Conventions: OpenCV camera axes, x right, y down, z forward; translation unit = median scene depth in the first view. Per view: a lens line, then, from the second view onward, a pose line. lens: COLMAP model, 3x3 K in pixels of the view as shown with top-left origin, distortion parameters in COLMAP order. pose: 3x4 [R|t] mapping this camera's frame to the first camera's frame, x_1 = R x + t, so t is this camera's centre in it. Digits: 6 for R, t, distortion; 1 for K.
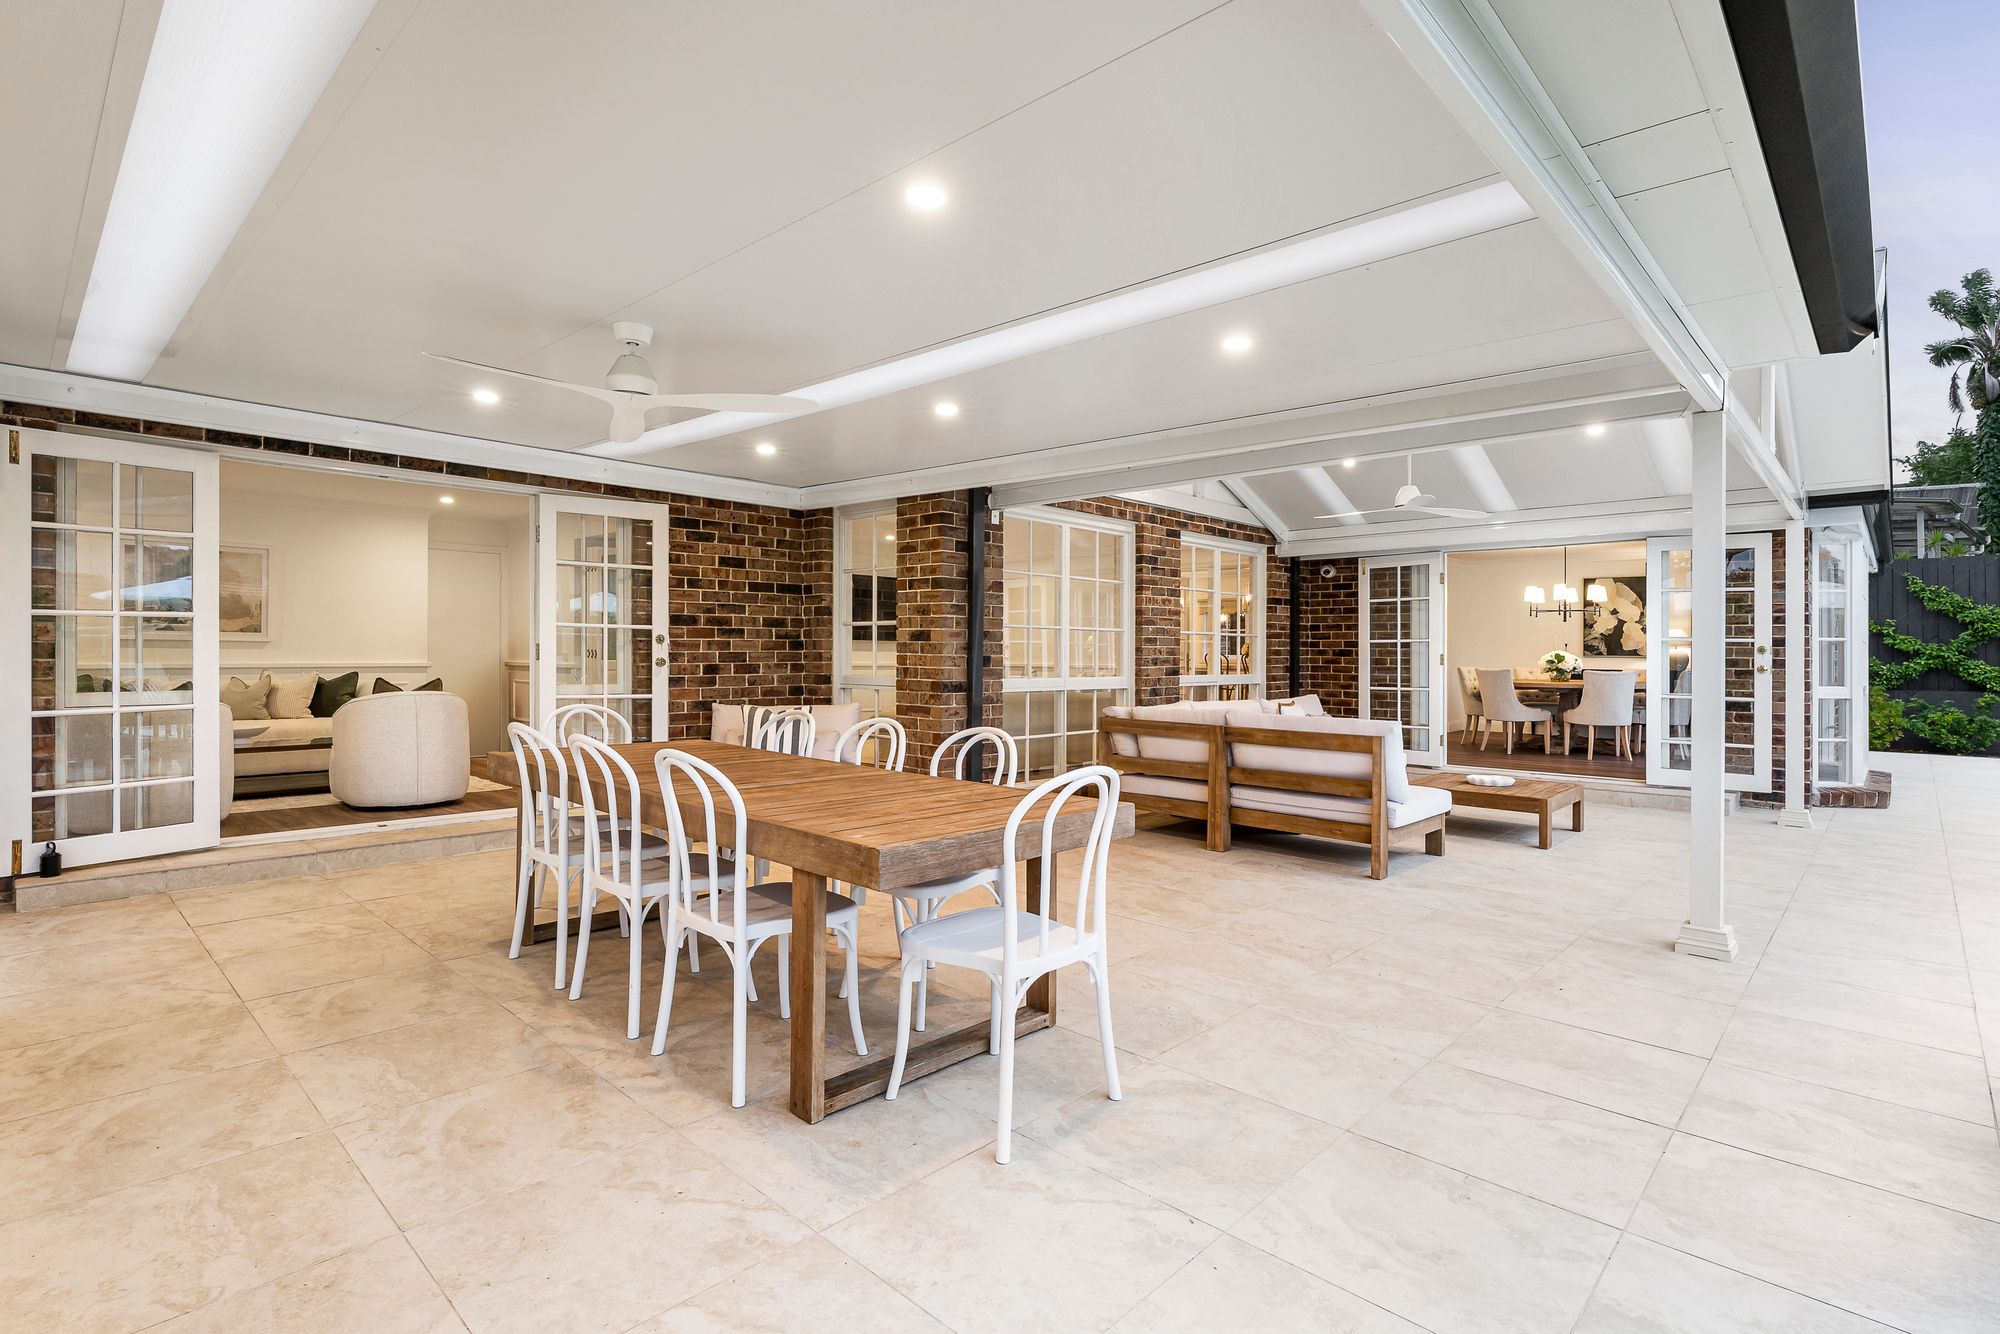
lens RADIAL K [[973.5, 0, 1011.6], [0, 973.5, 650.5], [0, 0, 1]] dist [-0.001481, -0.000036]
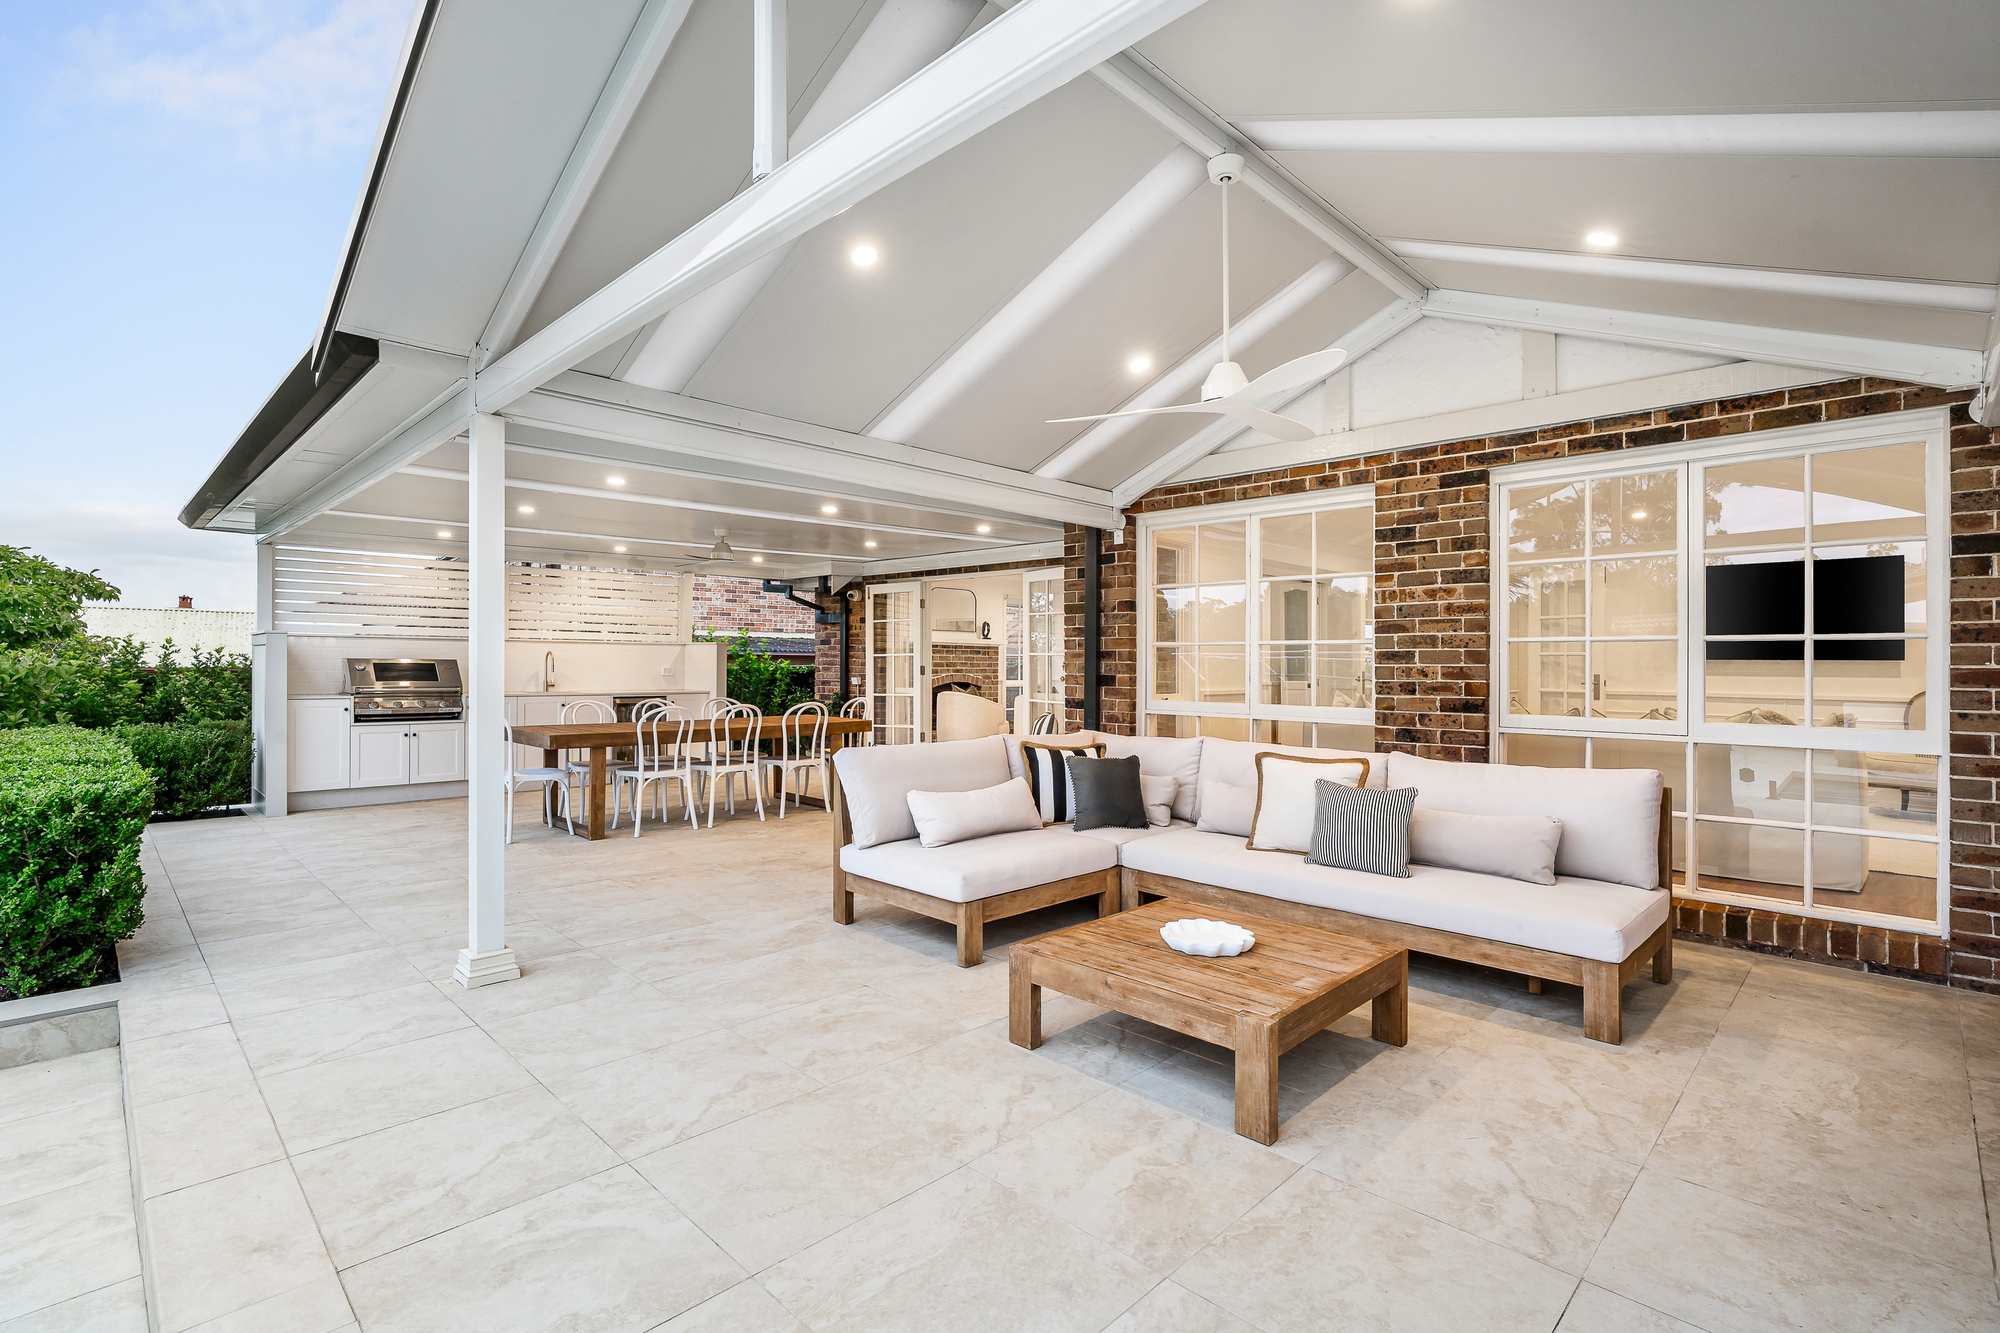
lens RADIAL K [[960.6, 0, 993.4], [0, 960.6, 667.8], [0, 0, 1]] dist [-0.000723, 0.000507]
pose [[-0.054906, -0.006849, -0.998468, 0.836769], [-0.008967, 0.999940, -0.006366, 0.004618], [0.998451, 0.008604, -0.054964, 0.793423]]
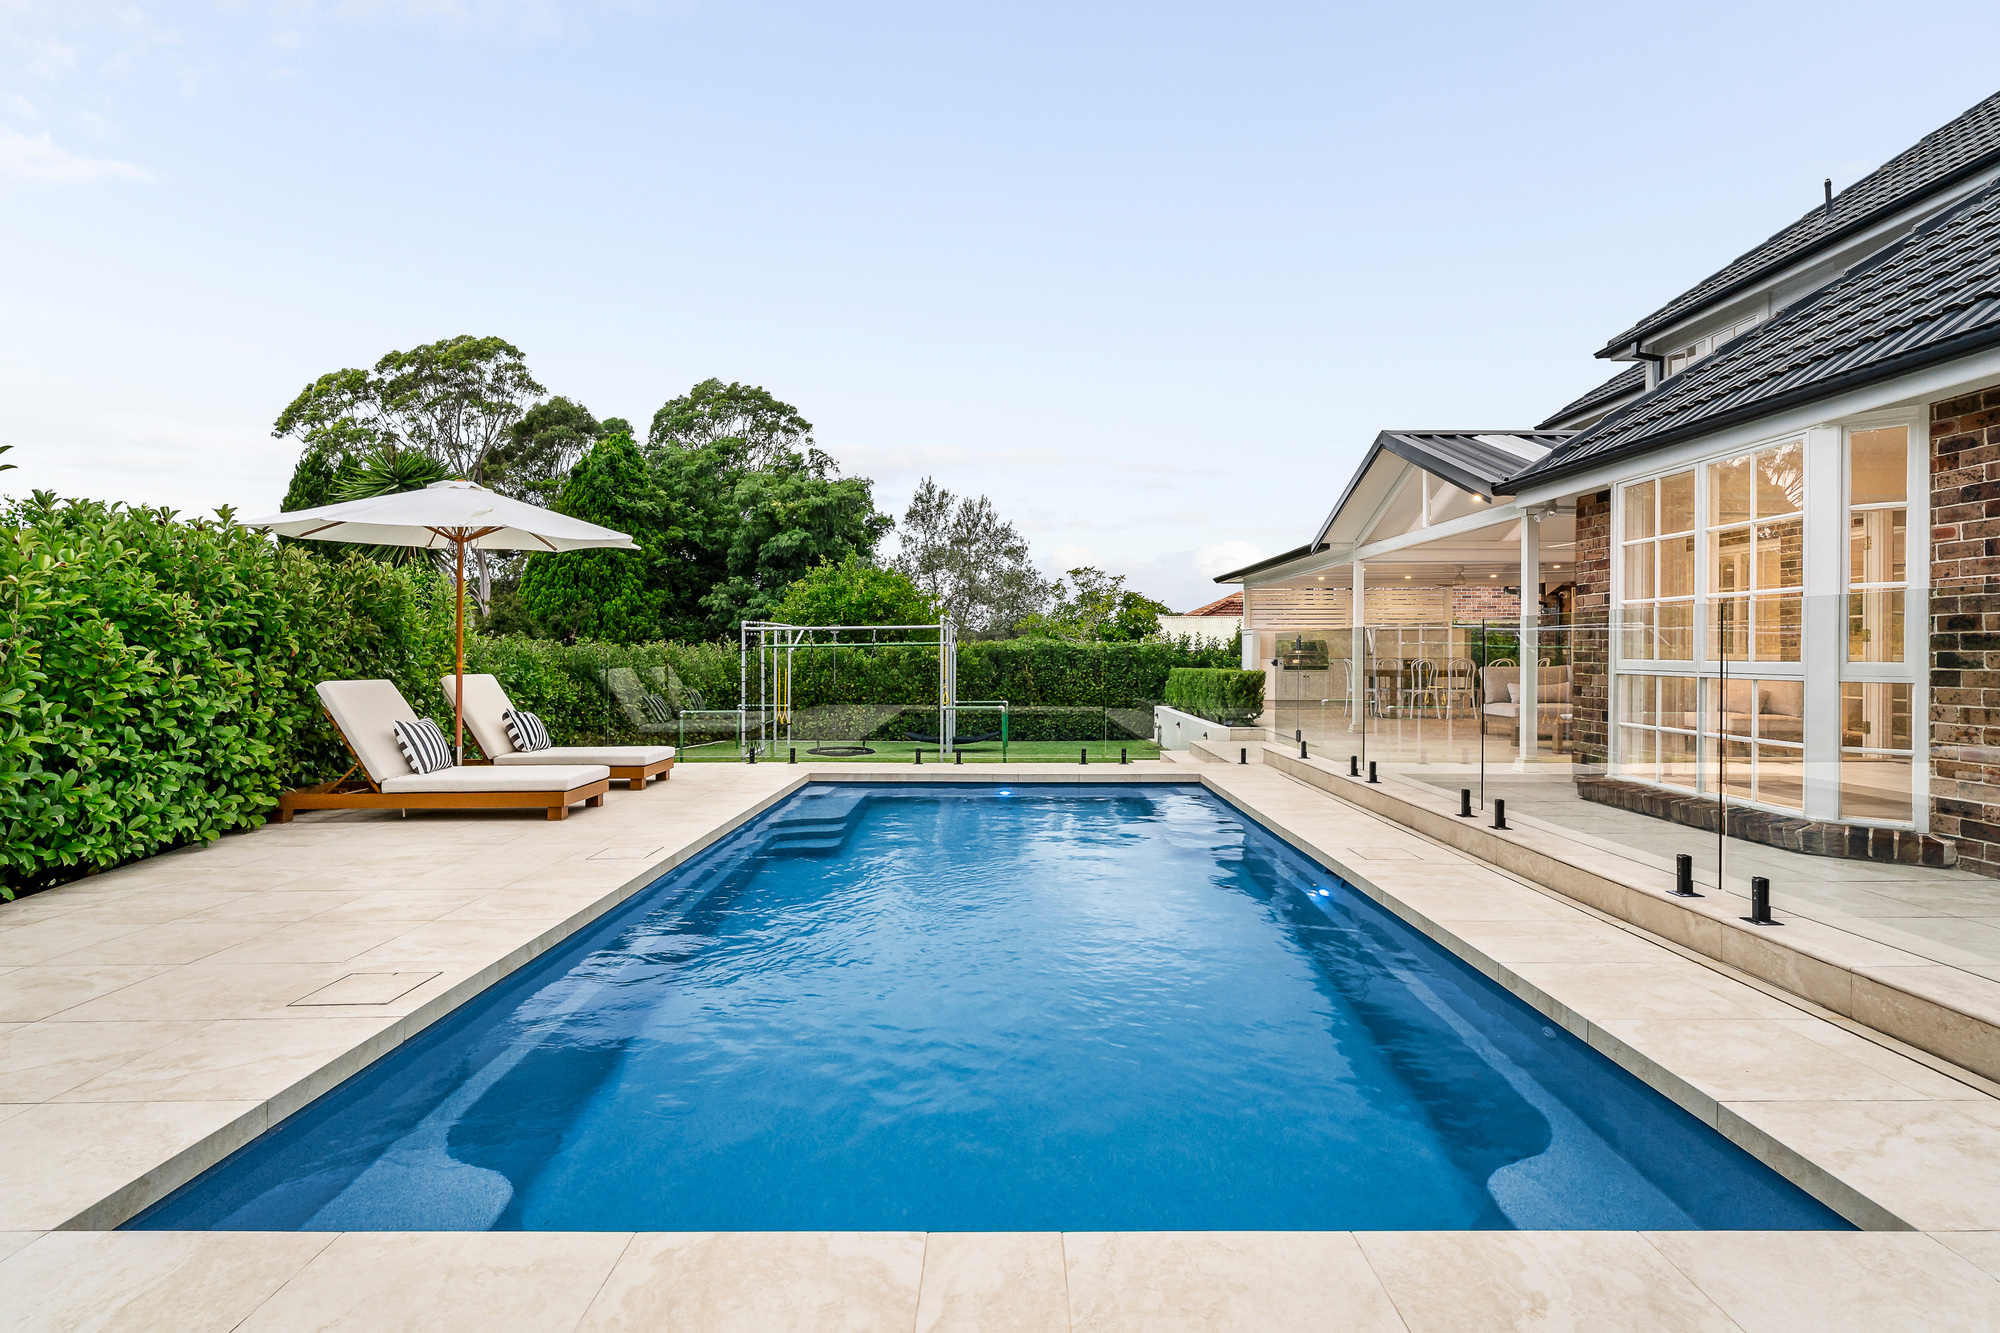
lens RADIAL K [[973.5, 0, 995.9], [0, 973.5, 662.9], [0, 0, 1]] dist [-0.001481, -0.000036]
pose [[-0.750933, 0.000466, -0.660378, 1.841586], [-0.004516, 0.999973, 0.005841, 0.037371], [0.660363, 0.007369, -0.750911, 1.310327]]
